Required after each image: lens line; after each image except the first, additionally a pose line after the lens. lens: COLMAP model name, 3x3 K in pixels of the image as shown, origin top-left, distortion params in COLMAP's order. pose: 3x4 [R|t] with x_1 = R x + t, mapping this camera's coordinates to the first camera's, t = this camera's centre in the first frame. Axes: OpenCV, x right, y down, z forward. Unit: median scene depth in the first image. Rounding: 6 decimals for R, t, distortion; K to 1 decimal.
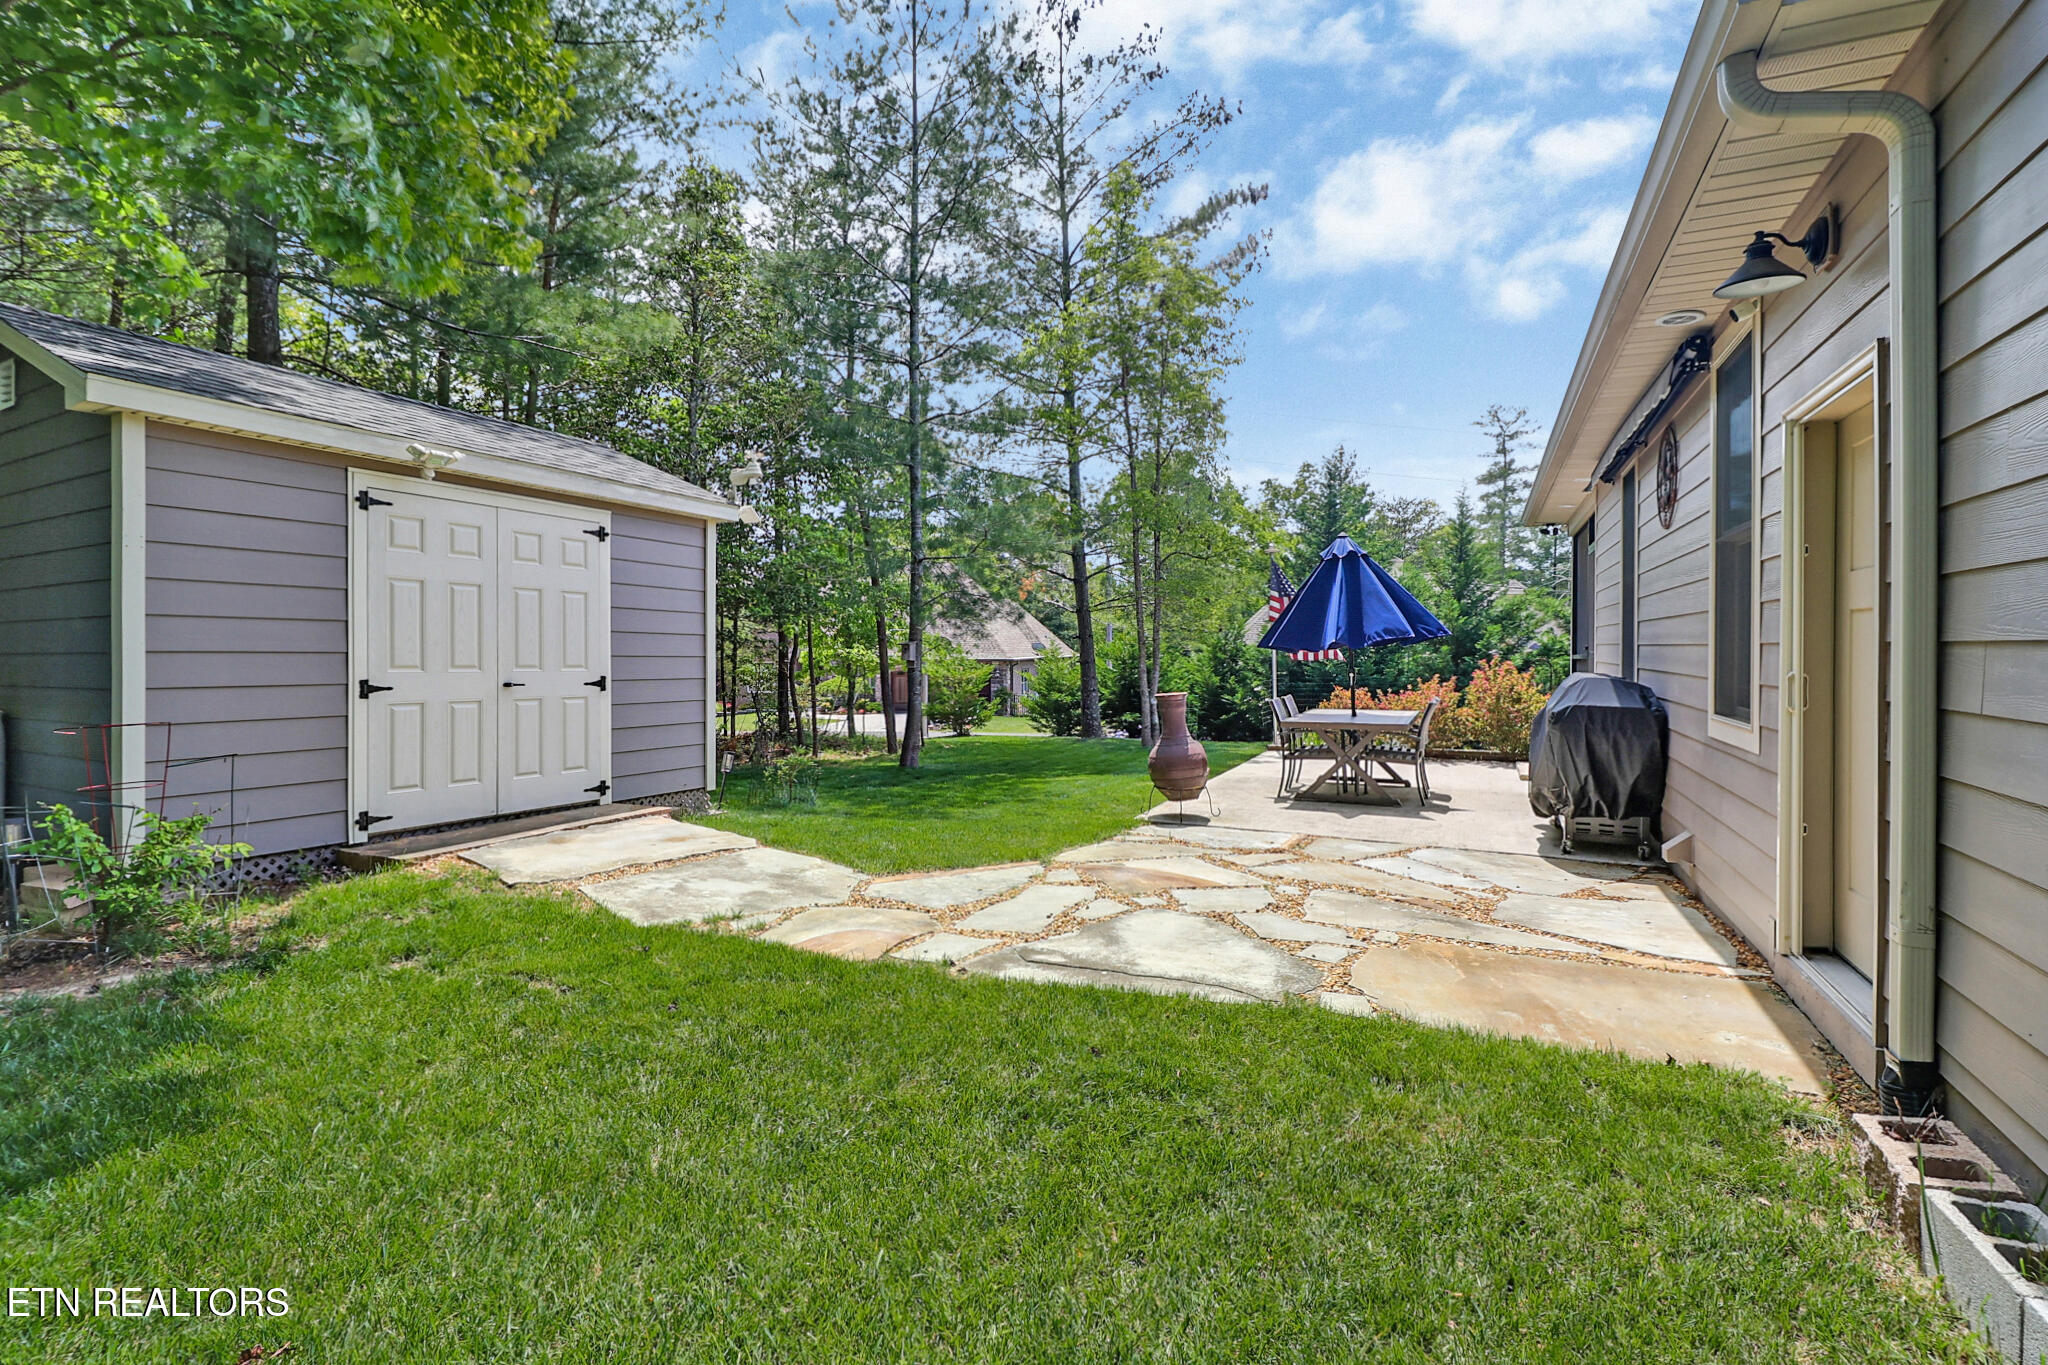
lens RADIAL K [[930.4, 0, 1014.0], [0, 930.4, 671.6], [0, 0, 1]] dist [0.013334, -0.013750]
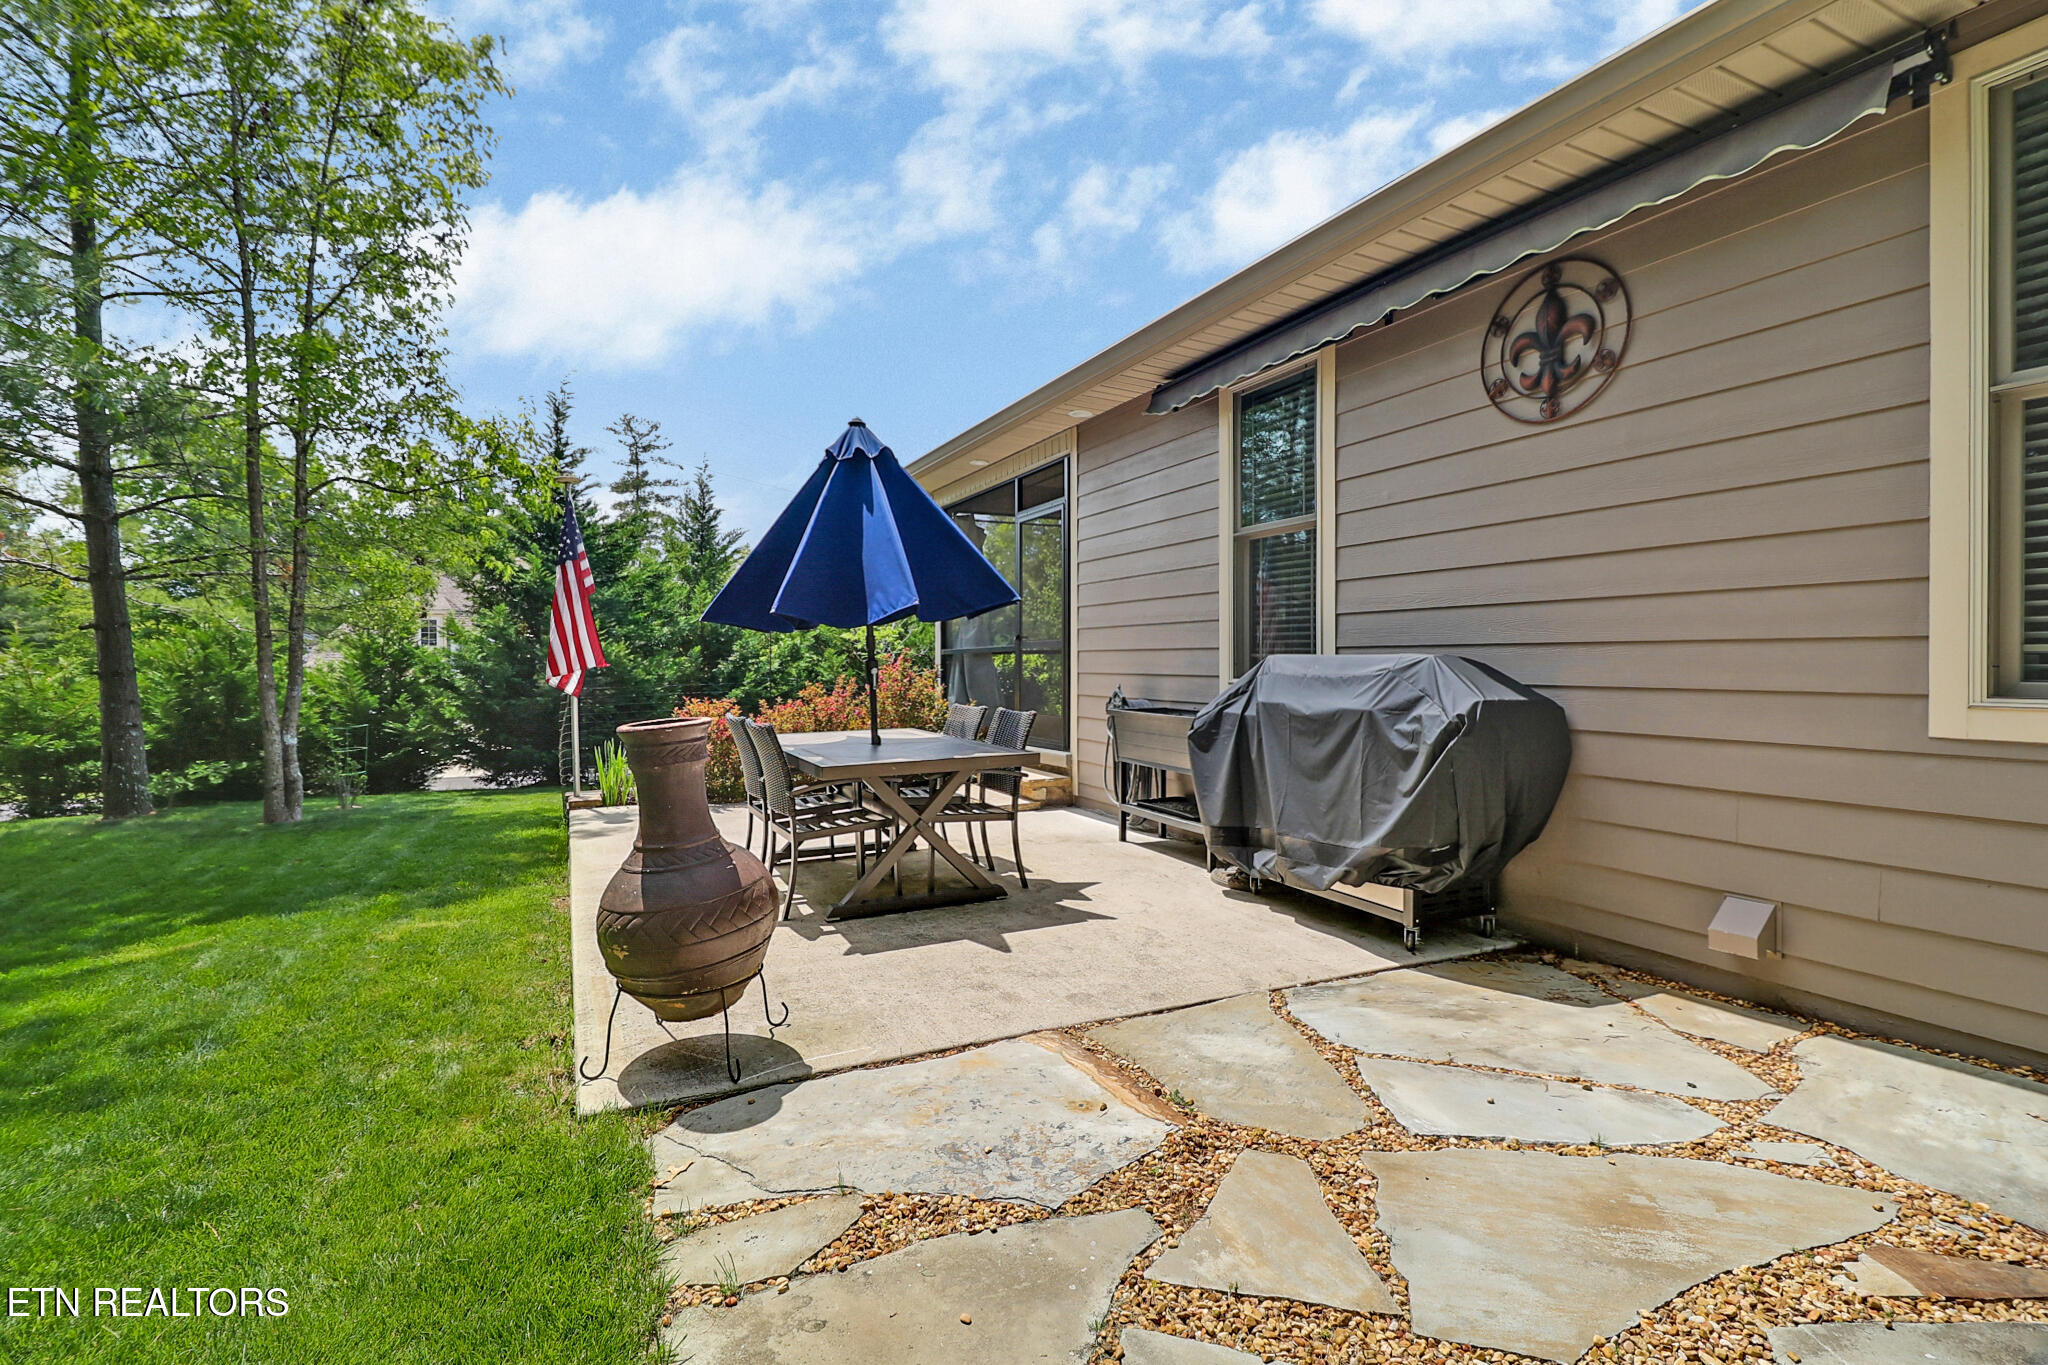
lens RADIAL K [[930.4, 0, 1014.0], [0, 930.4, 671.6], [0, 0, 1]] dist [0.013334, -0.013750]
pose [[0.621384, -0.008996, 0.783454, -0.014509], [0.021792, 0.999746, -0.005804, 0.003453], [-0.783203, 0.020679, 0.621422, 0.246984]]
